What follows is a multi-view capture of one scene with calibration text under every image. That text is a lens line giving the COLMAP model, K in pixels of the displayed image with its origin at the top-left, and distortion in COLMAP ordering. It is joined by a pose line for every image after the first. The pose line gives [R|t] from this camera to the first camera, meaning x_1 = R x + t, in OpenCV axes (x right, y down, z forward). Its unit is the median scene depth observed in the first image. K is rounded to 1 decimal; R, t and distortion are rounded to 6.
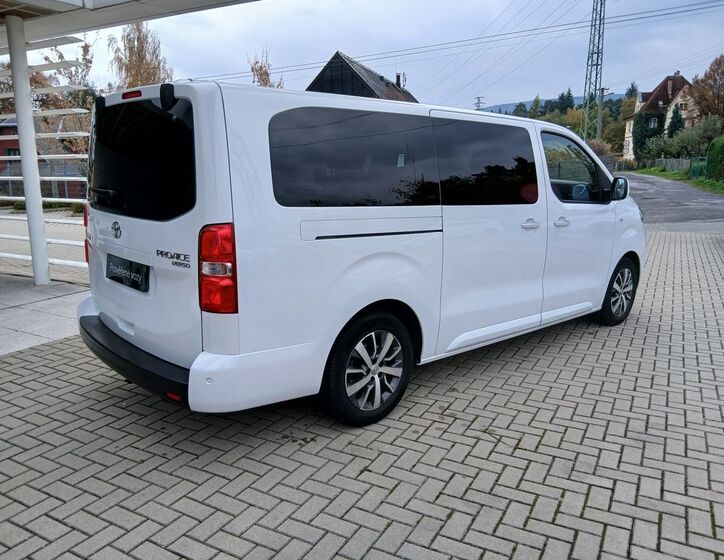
lens RADIAL K [[562.2, 0, 362.0], [0, 562.2, 280.0], [0, 0, 1]] dist [0.086890, -0.148665]
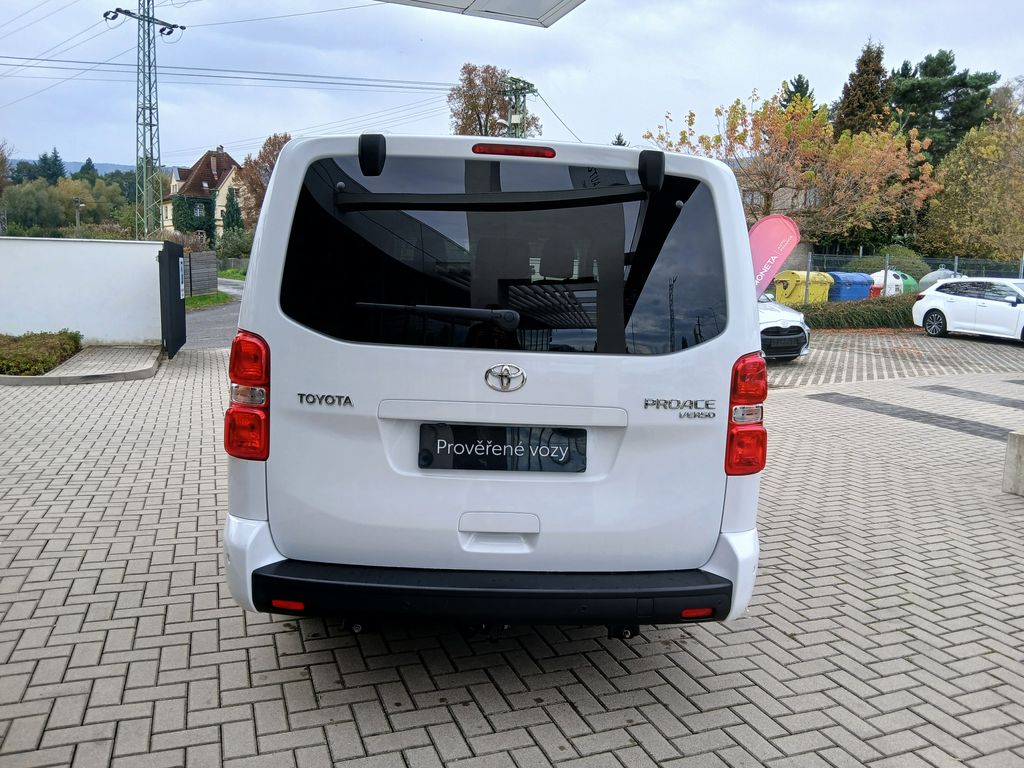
lens RADIAL K [[784.7, 0, 512.0], [0, 784.7, 384.0], [0, 0, 1]] dist [0.073848, -0.147806]
pose [[0.644985, -0.082875, 0.759688, -0.904266], [0.119199, 0.992845, 0.007109, -0.075382], [-0.754842, 0.085969, 0.650248, 0.415306]]
